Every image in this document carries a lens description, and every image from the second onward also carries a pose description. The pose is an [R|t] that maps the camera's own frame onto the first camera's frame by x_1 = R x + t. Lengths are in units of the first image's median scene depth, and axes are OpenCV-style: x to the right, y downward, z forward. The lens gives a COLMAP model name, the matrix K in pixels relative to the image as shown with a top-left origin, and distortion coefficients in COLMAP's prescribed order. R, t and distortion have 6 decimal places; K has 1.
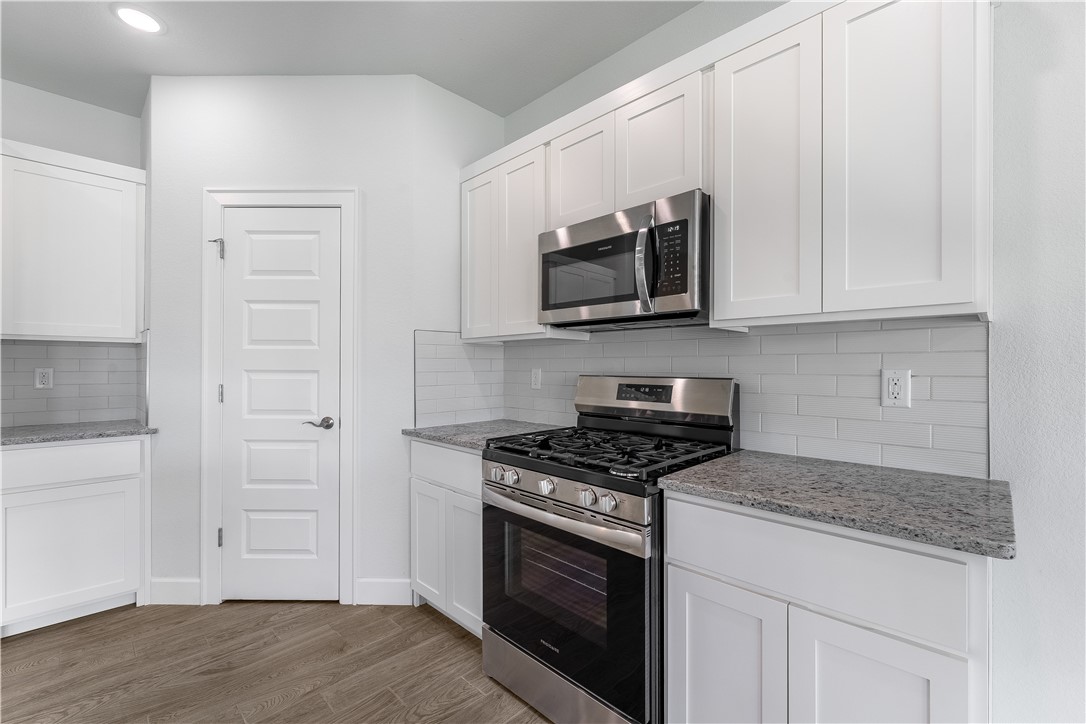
lens RADIAL K [[465.4, 0, 541.8], [0, 465.4, 363.1], [0, 0, 1]] dist [-0.005115, 0.000680]
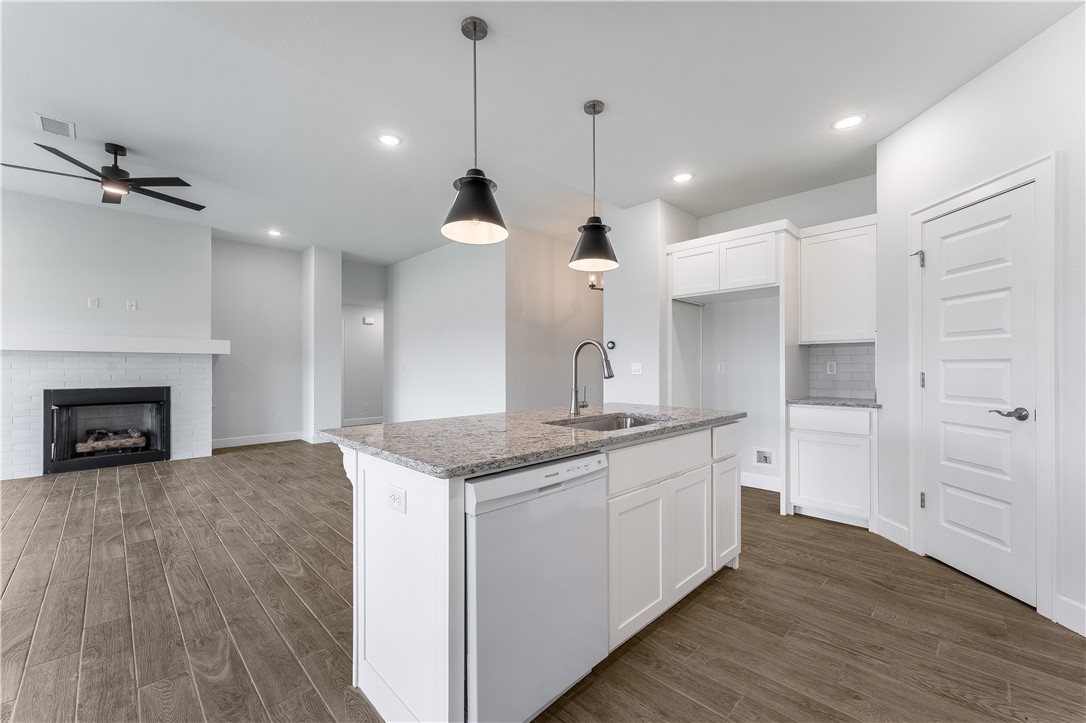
lens RADIAL K [[439.1, 0, 542.7], [0, 439.1, 366.5], [0, 0, 1]] dist [0.001815, -0.000358]
pose [[-0.001796, -0.002652, -0.999995, 0.463644], [0.008246, 0.999962, -0.002667, 0.027209], [0.999964, -0.008251, -0.001774, 0.027089]]
